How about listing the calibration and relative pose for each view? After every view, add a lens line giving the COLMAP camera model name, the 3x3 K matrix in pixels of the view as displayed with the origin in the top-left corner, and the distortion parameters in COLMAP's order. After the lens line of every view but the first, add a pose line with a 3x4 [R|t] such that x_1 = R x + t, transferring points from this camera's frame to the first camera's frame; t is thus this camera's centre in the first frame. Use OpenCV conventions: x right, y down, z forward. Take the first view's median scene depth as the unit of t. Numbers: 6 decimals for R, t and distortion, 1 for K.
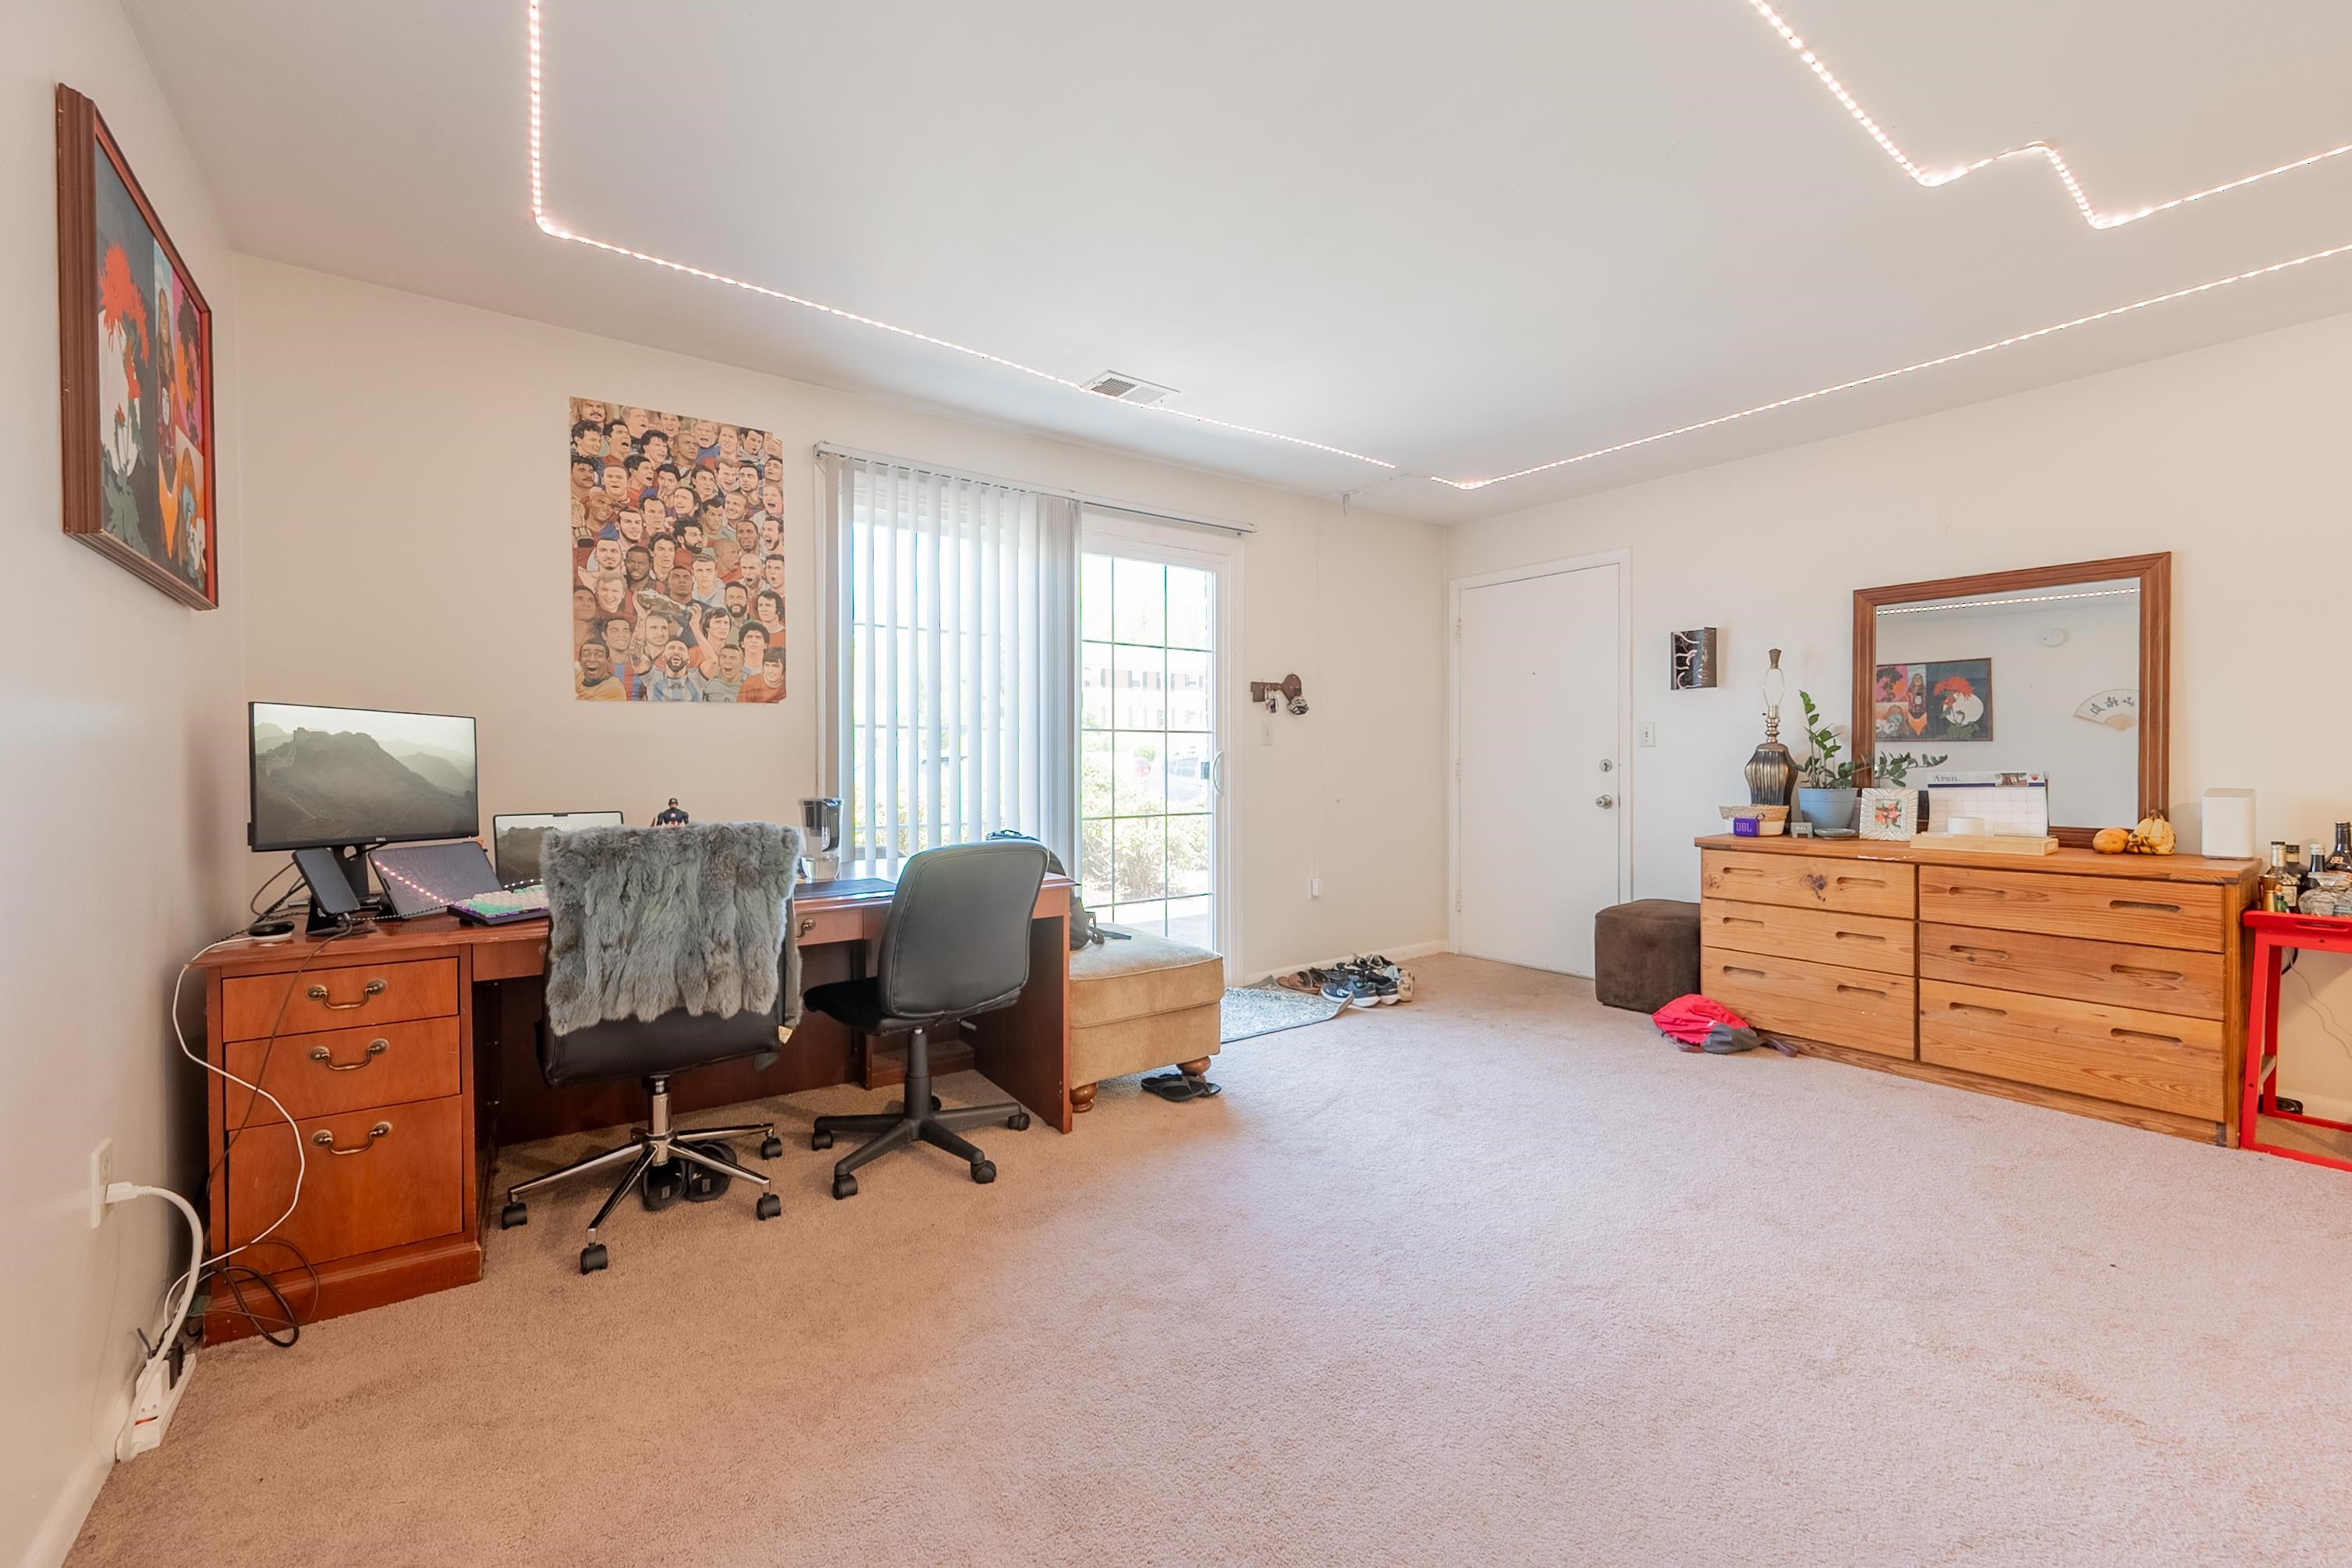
lens RADIAL K [[941.7, 0, 1176.8], [0, 941.7, 764.8], [0, 0, 1]] dist [0.001151, -0.000003]
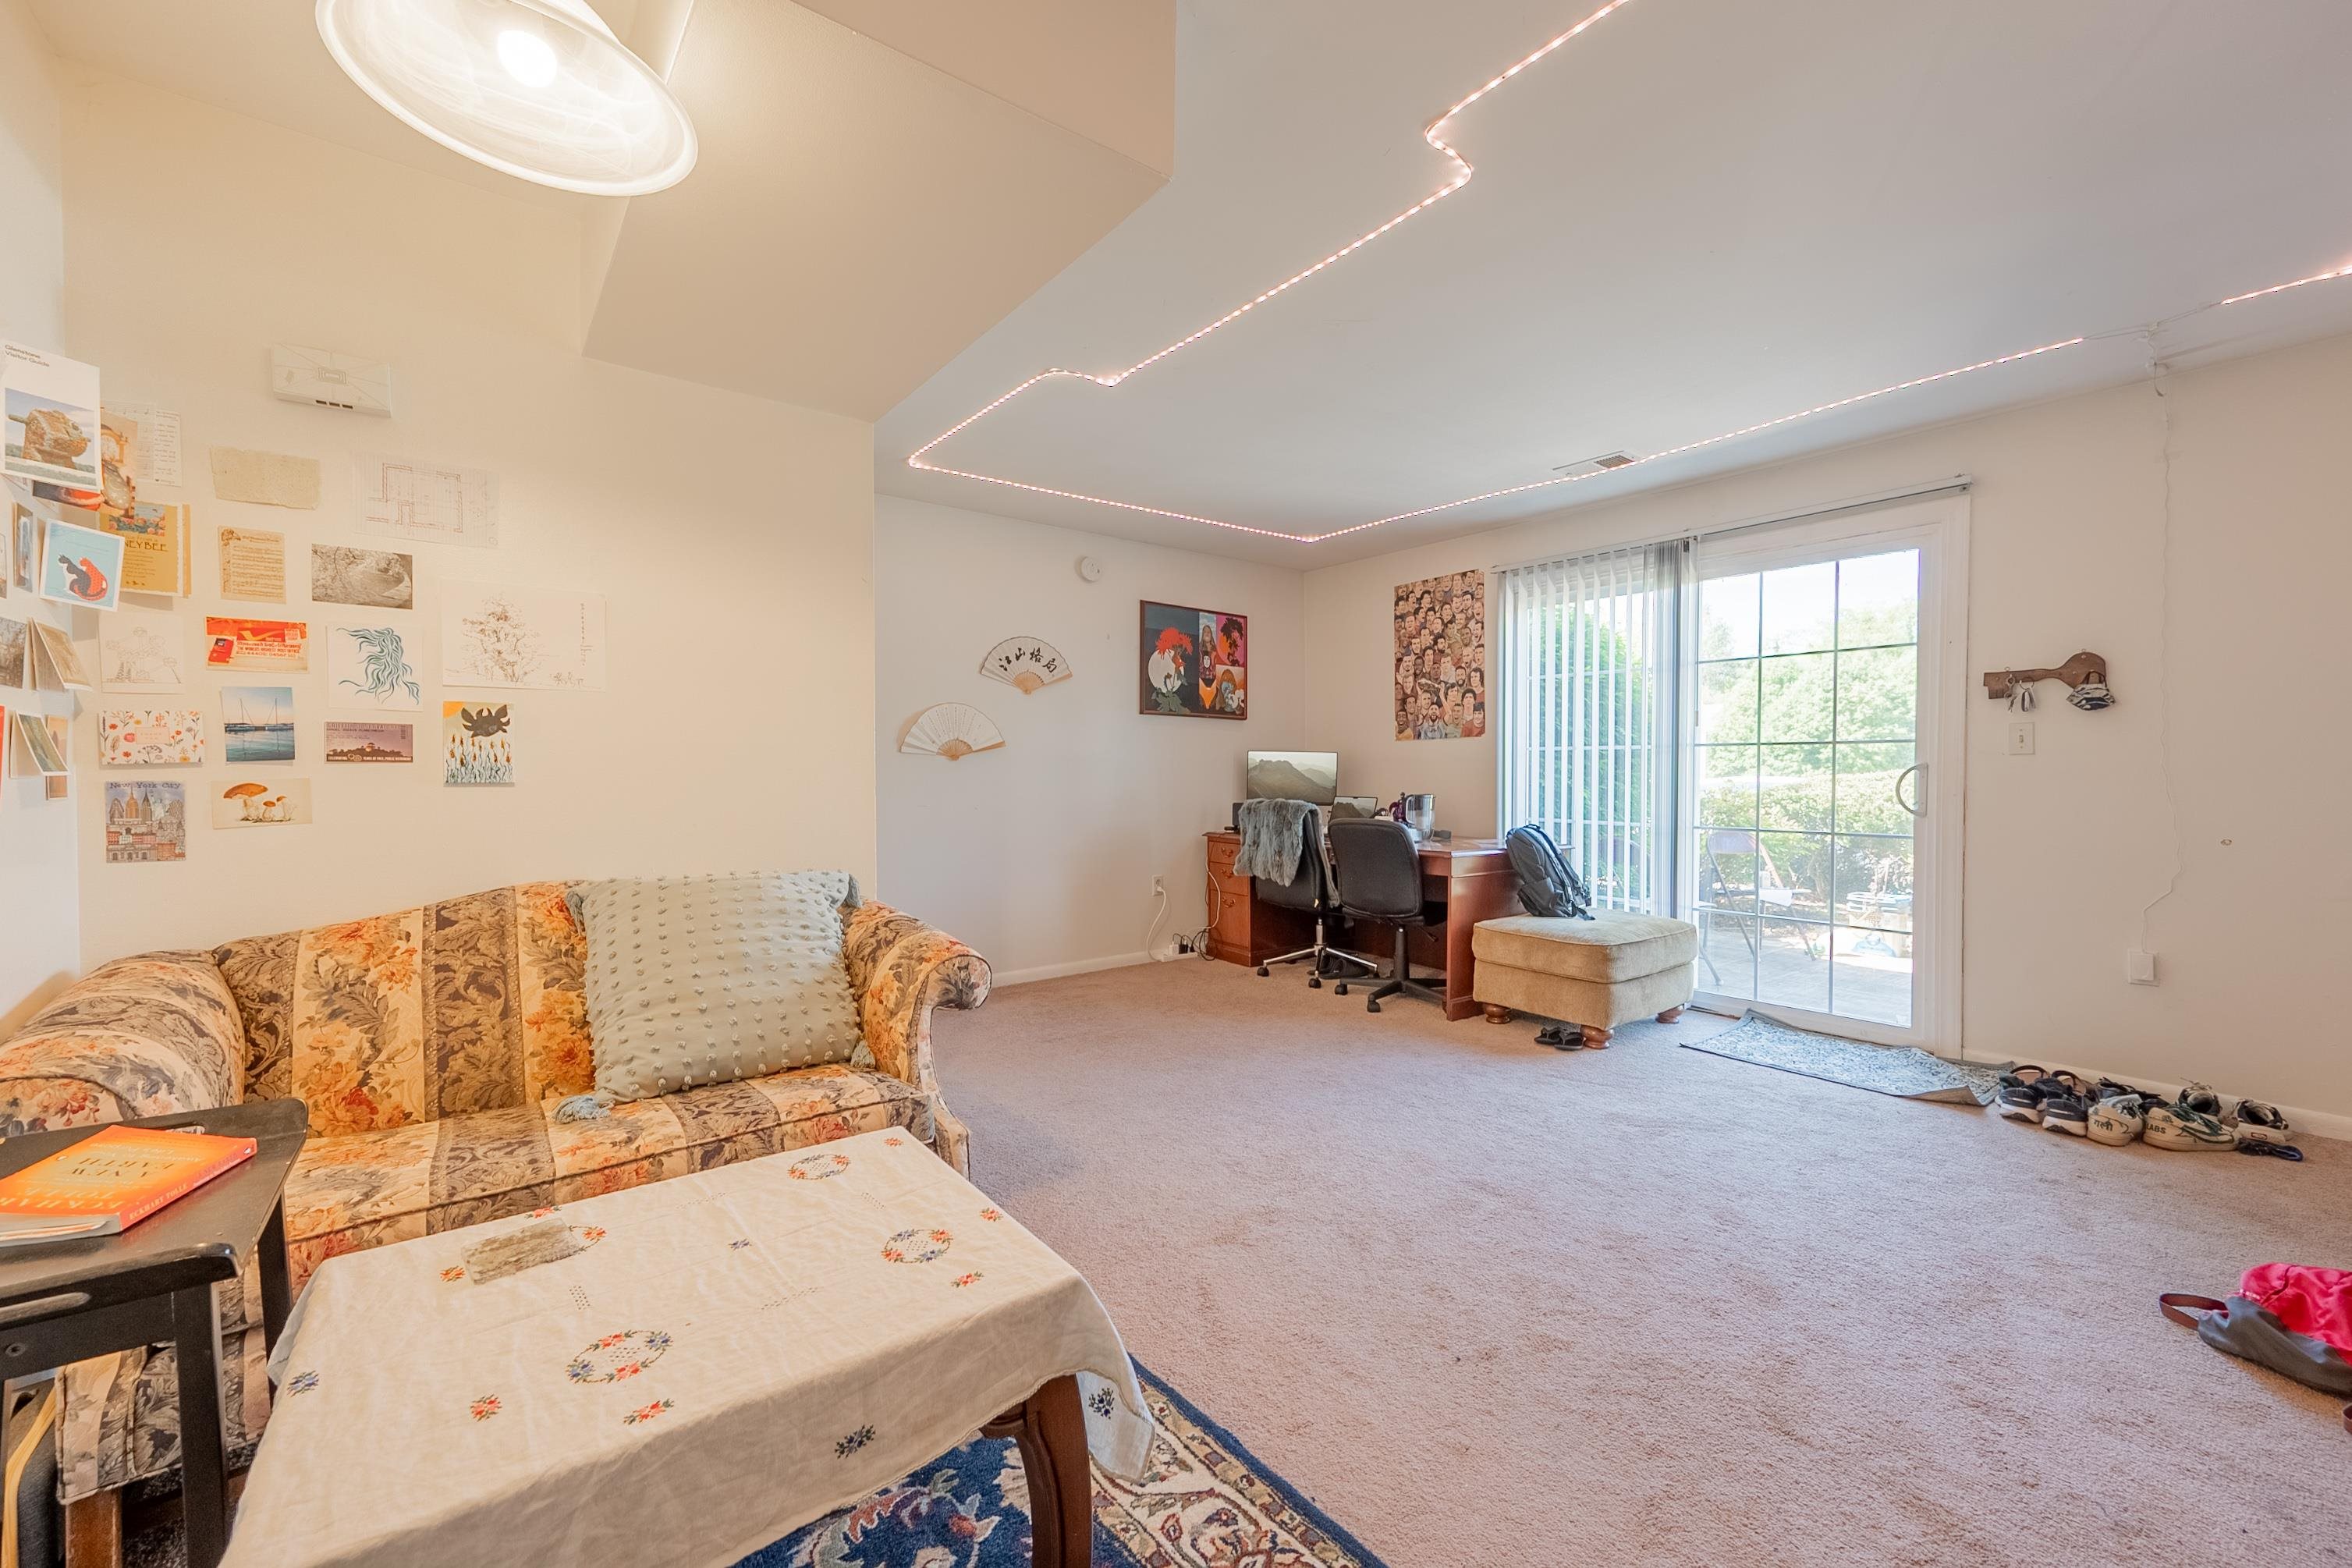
lens RADIAL K [[939.1, 0, 1186.3], [0, 939.1, 787.5], [0, 0, 1]] dist [0.002364, 0.000225]
pose [[0.035420, 0.021602, -0.999139, 1.225223], [-0.006203, 0.999752, 0.021396, -0.010516], [0.999353, 0.005440, 0.035545, 0.468228]]
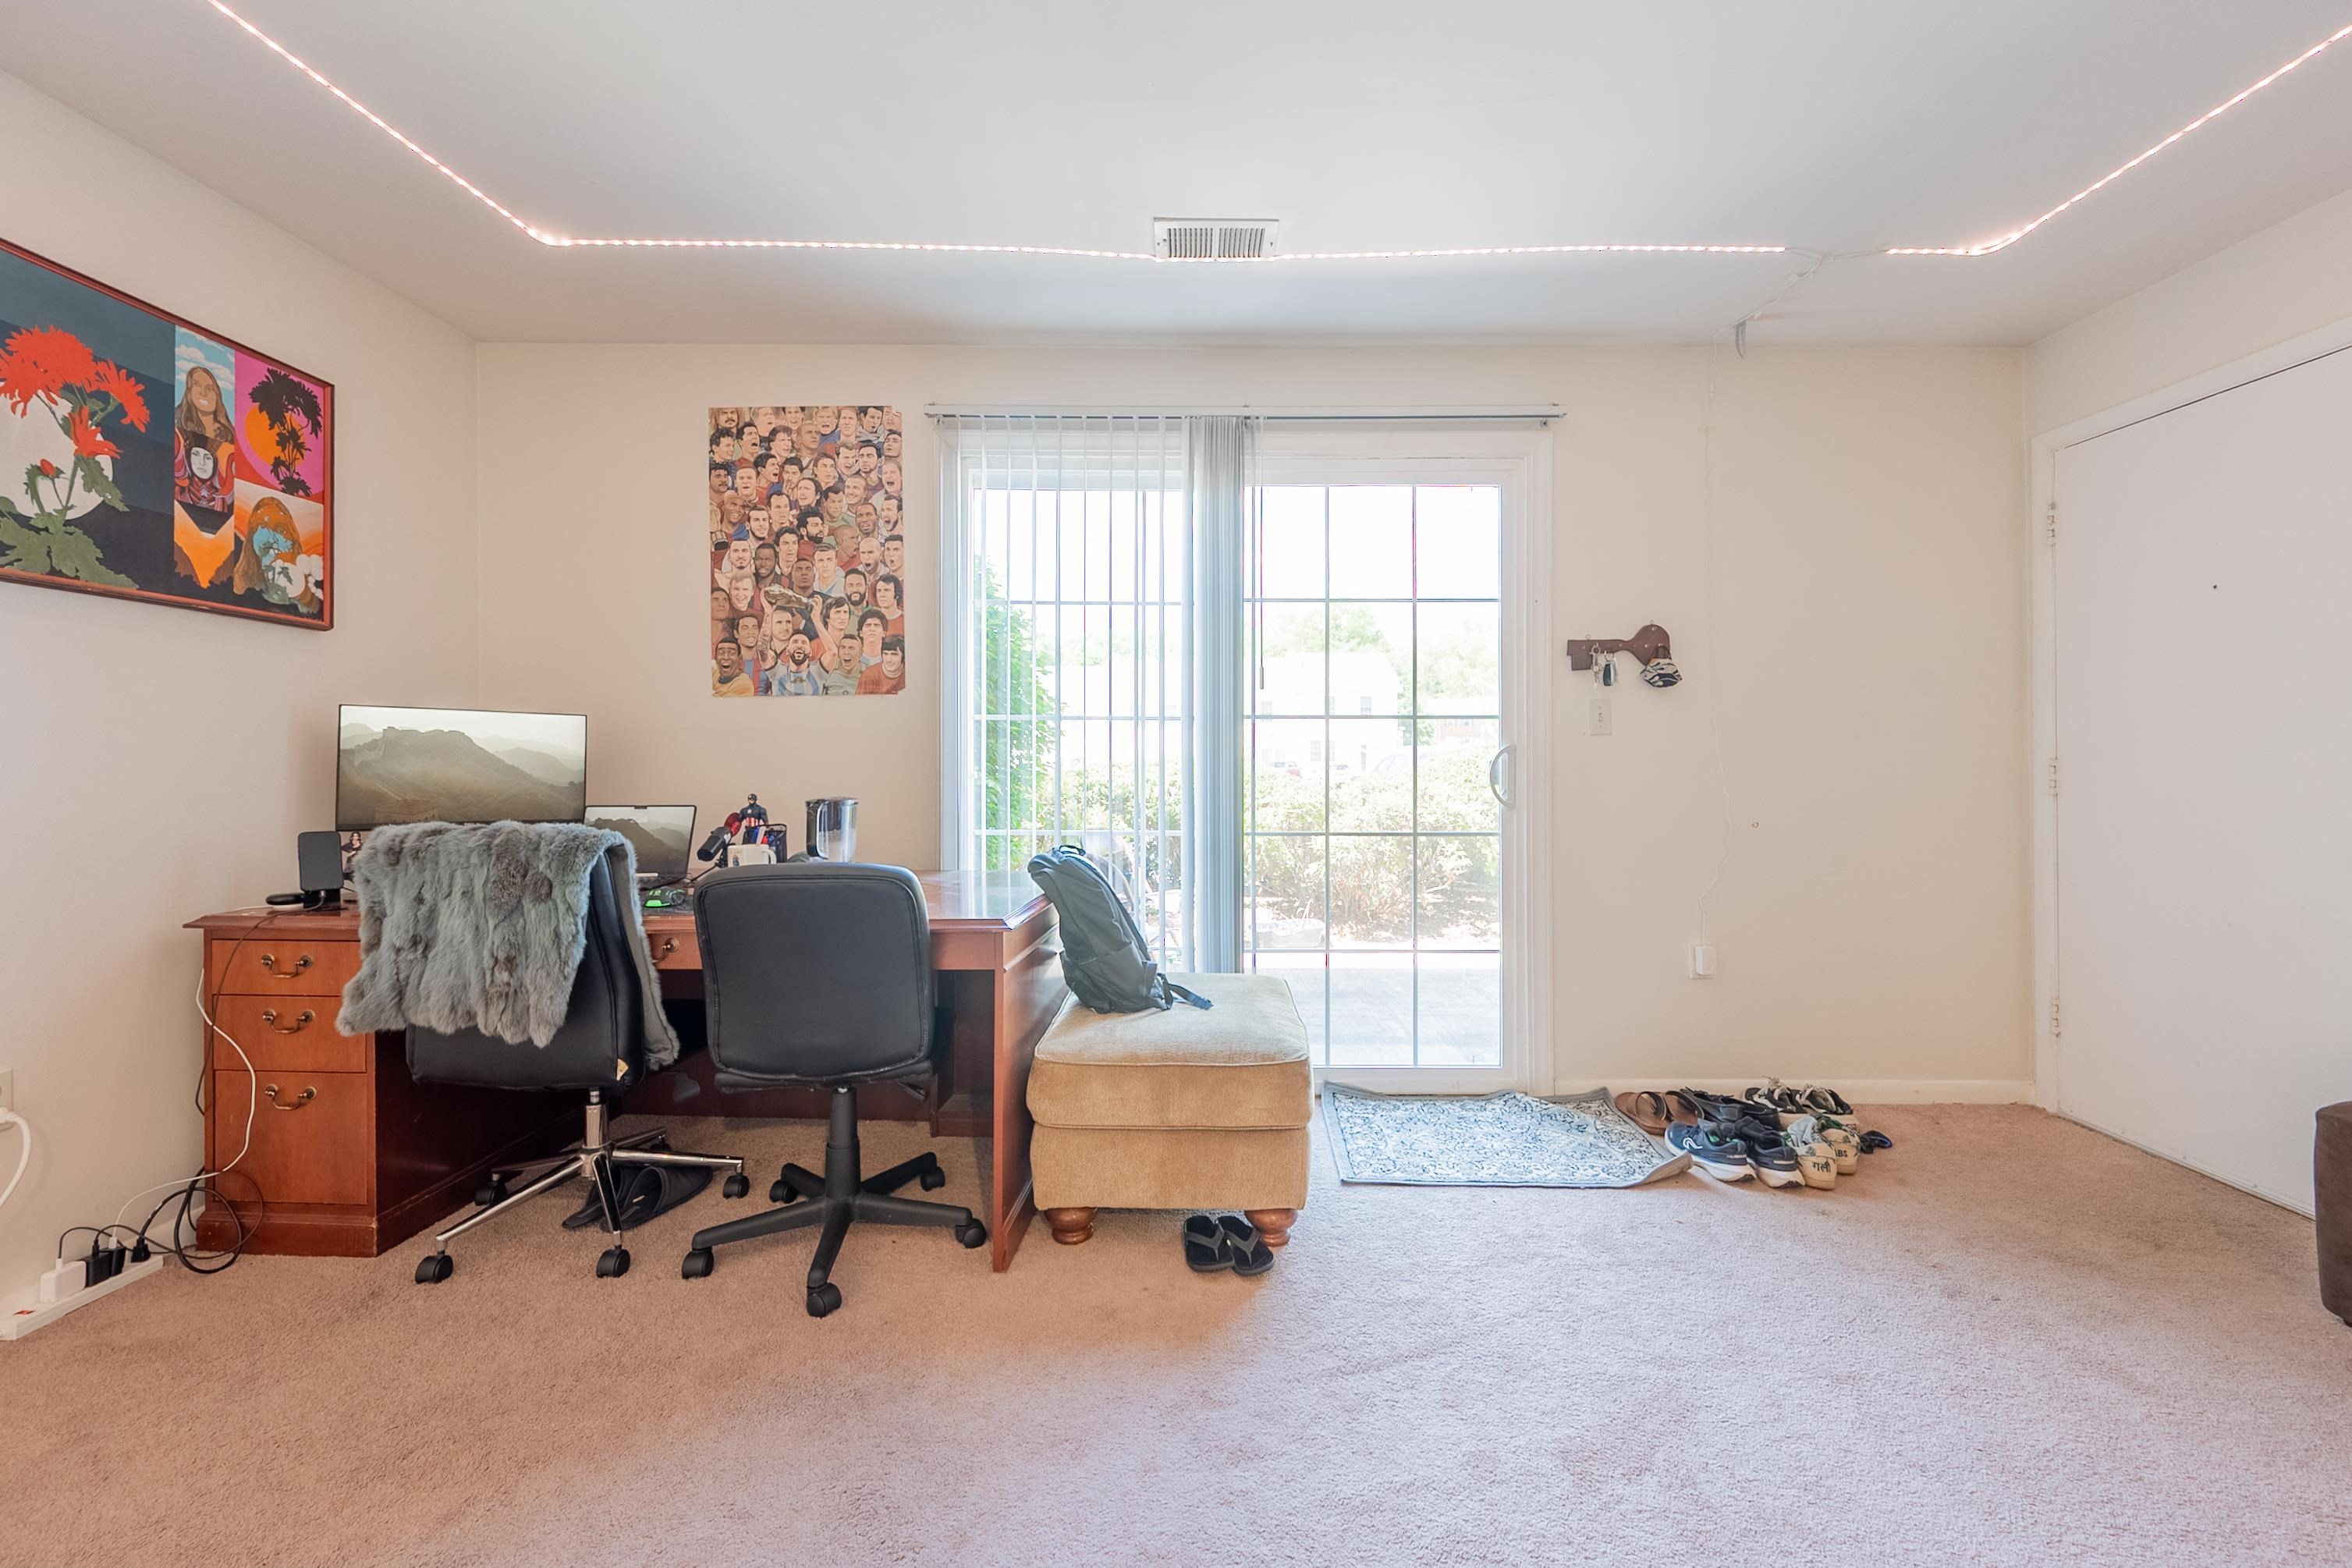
lens RADIAL K [[949.5, 0, 1193.8], [0, 949.5, 748.9], [0, 0, 1]] dist [0.001660, 0.000434]
pose [[0.804676, -0.000119, -0.593714, 0.392084], [-0.006902, 0.999931, -0.009555, -0.004676], [0.593674, 0.011786, 0.804619, 0.443982]]
